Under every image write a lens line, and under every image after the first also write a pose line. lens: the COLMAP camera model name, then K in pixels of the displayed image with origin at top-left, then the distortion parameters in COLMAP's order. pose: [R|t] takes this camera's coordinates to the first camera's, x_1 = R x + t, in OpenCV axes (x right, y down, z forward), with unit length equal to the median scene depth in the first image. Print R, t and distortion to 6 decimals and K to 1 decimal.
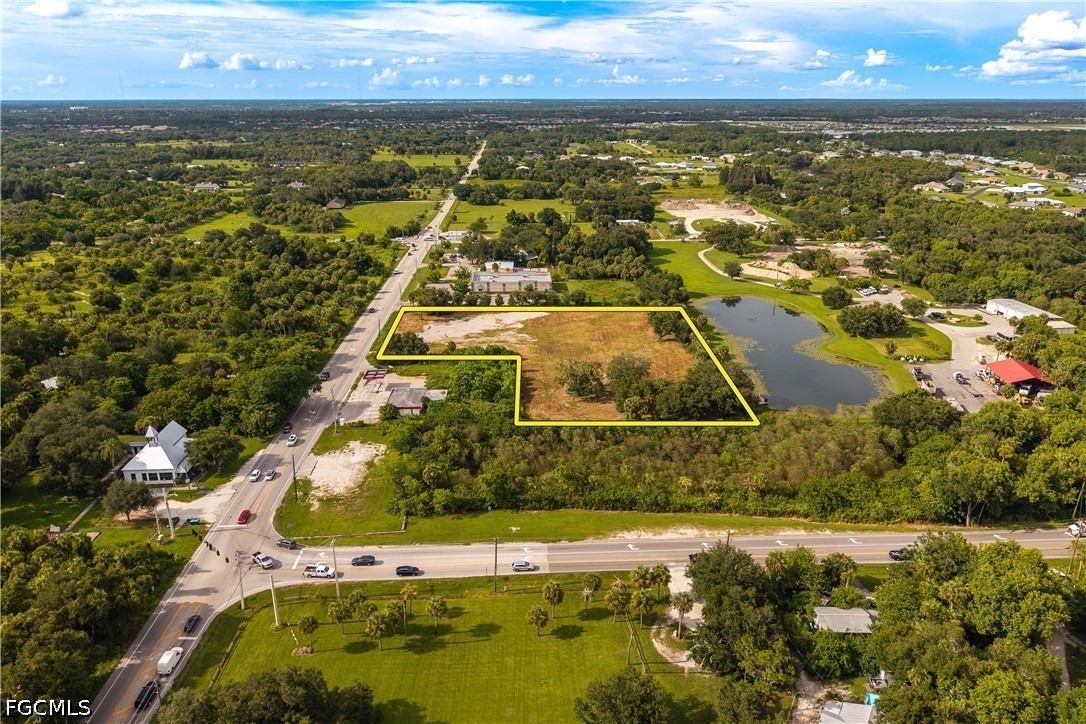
lens RADIAL K [[752.3, 0, 536.2], [0, 752.3, 362.5], [0, 0, 1]] dist [0.056435, -0.081949]
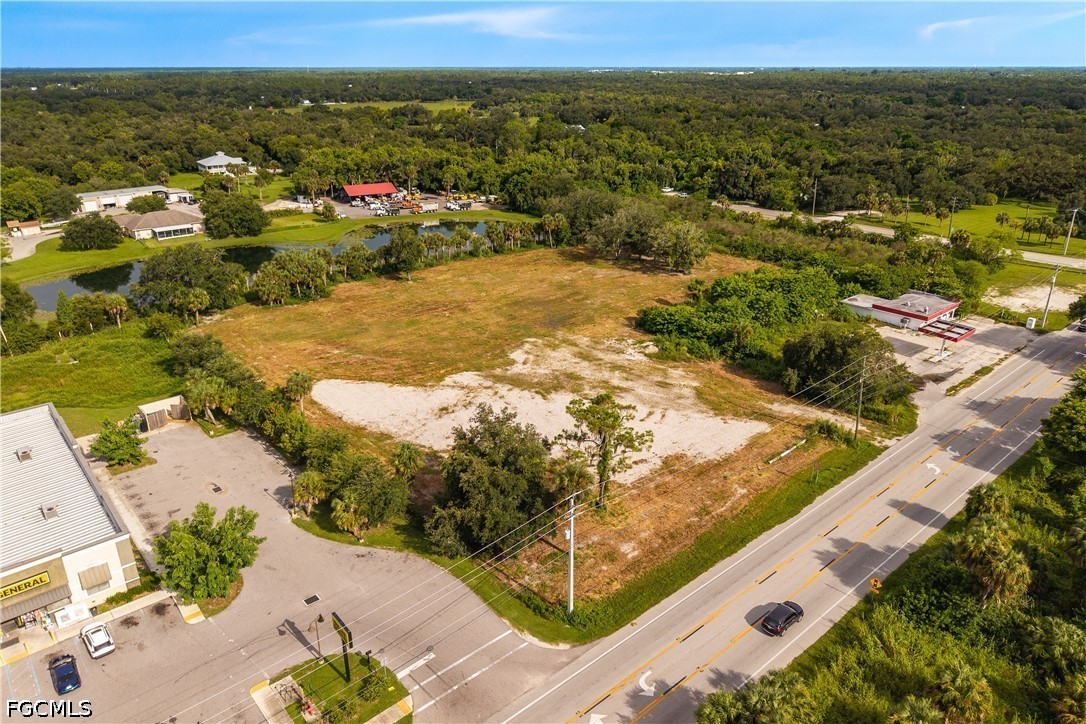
lens RADIAL K [[727.8, 0, 548.3], [0, 727.8, 360.8], [0, 0, 1]] dist [0.025287, -0.029588]
pose [[-0.636090, -0.287710, 0.715970, -0.333533], [0.260792, 0.793119, 0.550408, -0.263253], [-0.726207, 0.536828, -0.429463, 1.169622]]
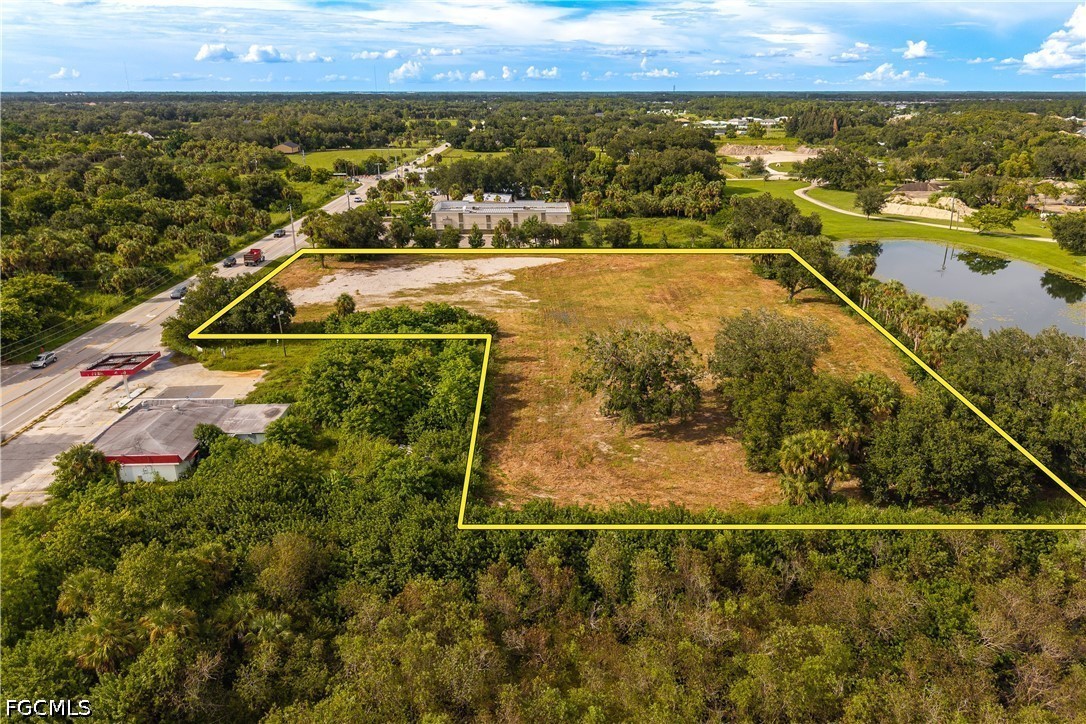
lens RADIAL K [[791.8, 0, 562.4], [0, 791.8, 341.7], [0, 0, 1]] dist [0.000861, -0.003084]
pose [[0.999984, 0.003604, 0.004390, 0.014118], [-0.003466, 0.999512, -0.031047, 0.012941], [-0.004500, 0.031032, 0.999508, 0.472248]]
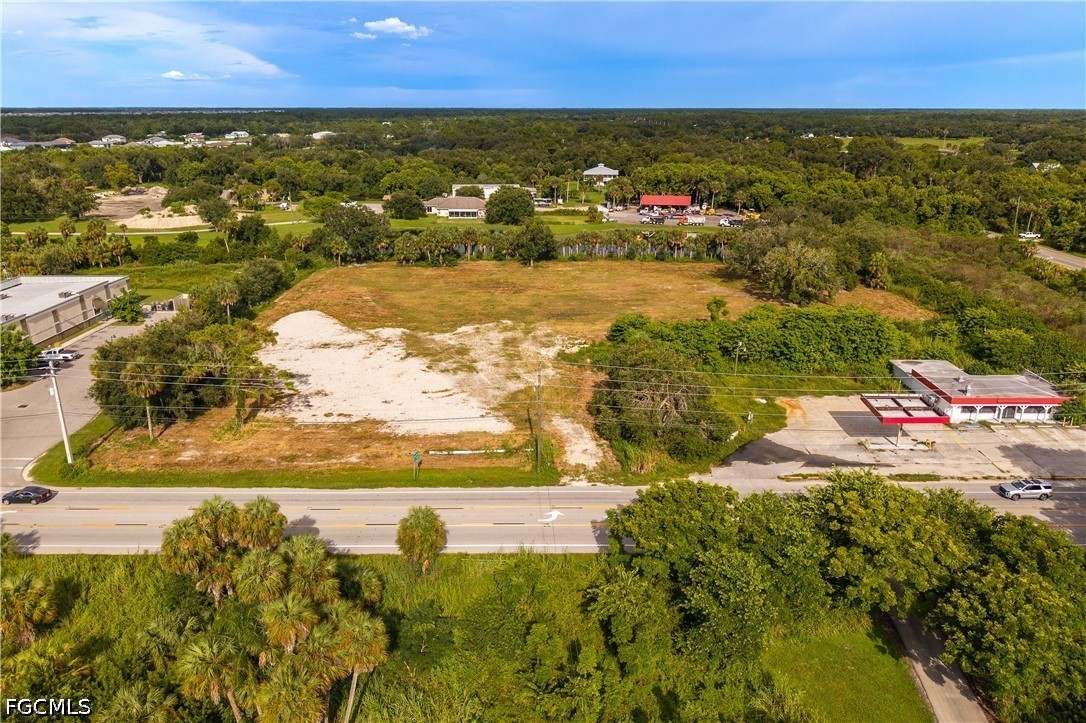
lens RADIAL K [[754.6, 0, 557.5], [0, 754.6, 332.0], [0, 0, 1]] dist [0.049073, -0.077778]
pose [[0.019689, -0.283177, 0.958866, -0.445709], [0.333194, 0.906086, 0.260748, -0.133125], [-0.942653, 0.314355, 0.112193, 0.897579]]
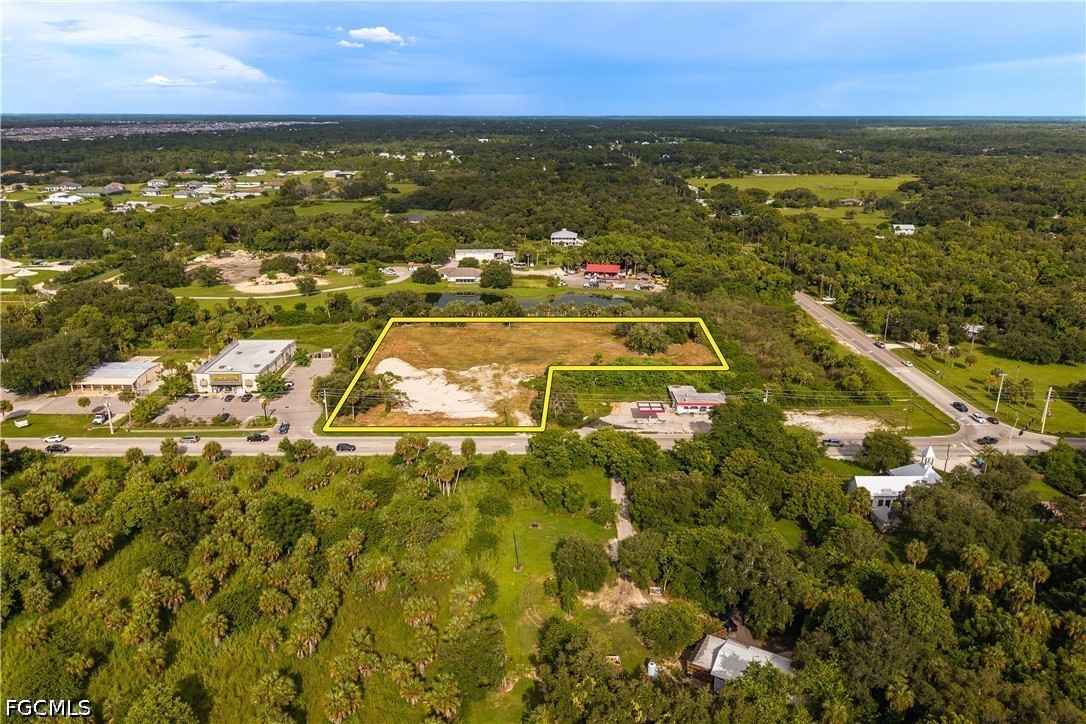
lens RADIAL K [[742.3, 0, 548.5], [0, 742.3, 360.9], [0, 0, 1]] dist [0.055884, -0.001083]
pose [[0.013198, -0.312854, 0.949710, -0.844802], [0.332461, 0.897129, 0.290912, -0.269918], [-0.943025, 0.311902, 0.115852, 0.812069]]
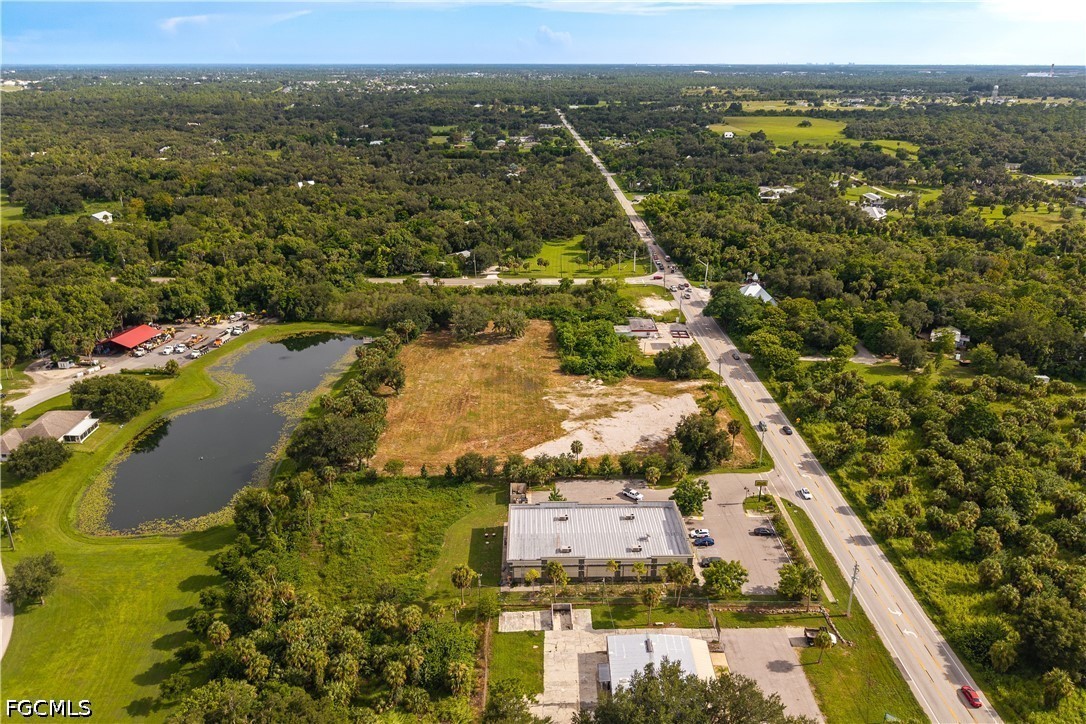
lens RADIAL K [[752.3, 0, 536.2], [0, 752.3, 362.5], [0, 0, 1]] dist [0.056435, -0.081949]
pose [[-0.999895, -0.002921, 0.014183, -0.002401], [0.007218, 0.748523, 0.663069, -0.607165], [-0.012553, 0.663102, -0.748424, 1.571090]]
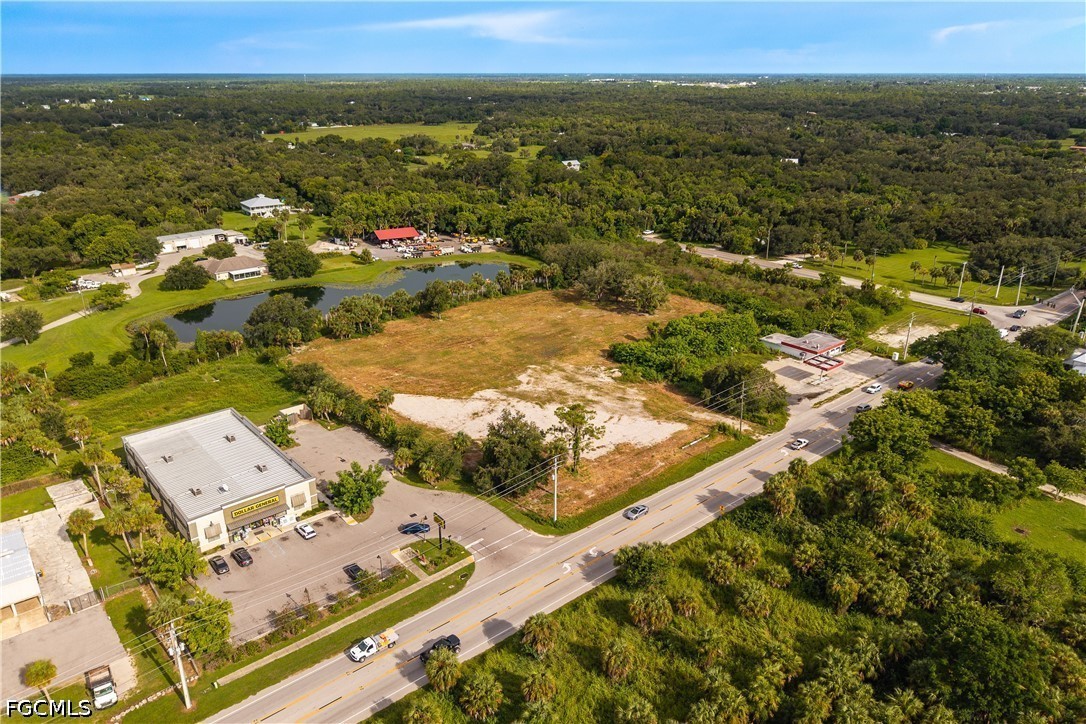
lens RADIAL K [[752.3, 0, 536.2], [0, 752.3, 362.5], [0, 0, 1]] dist [0.056435, -0.081949]
pose [[-0.624998, -0.280509, 0.728486, -0.479186], [0.262576, 0.803288, 0.534586, -0.380724], [-0.735141, 0.525398, -0.428399, 1.253511]]
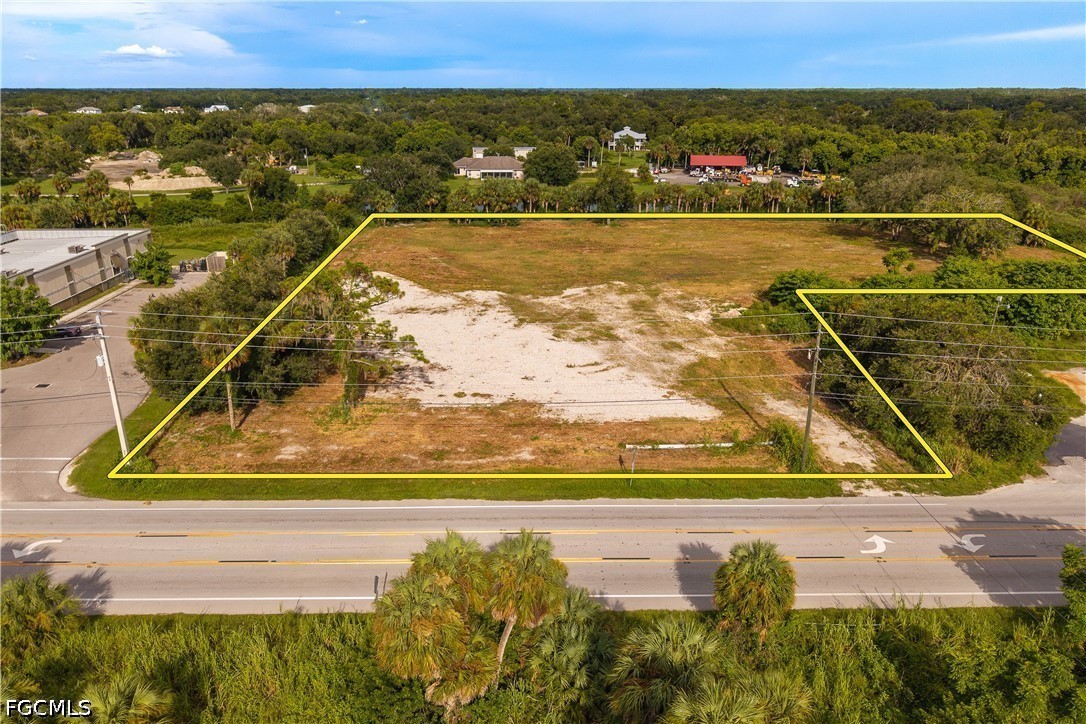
lens RADIAL K [[752.3, 0, 536.2], [0, 752.3, 362.5], [0, 0, 1]] dist [0.056435, -0.081949]
pose [[0.015118, -0.339666, 0.940425, -0.368741], [0.335570, 0.887706, 0.315230, -0.125789], [-0.941894, 0.310813, 0.127402, 0.980174]]
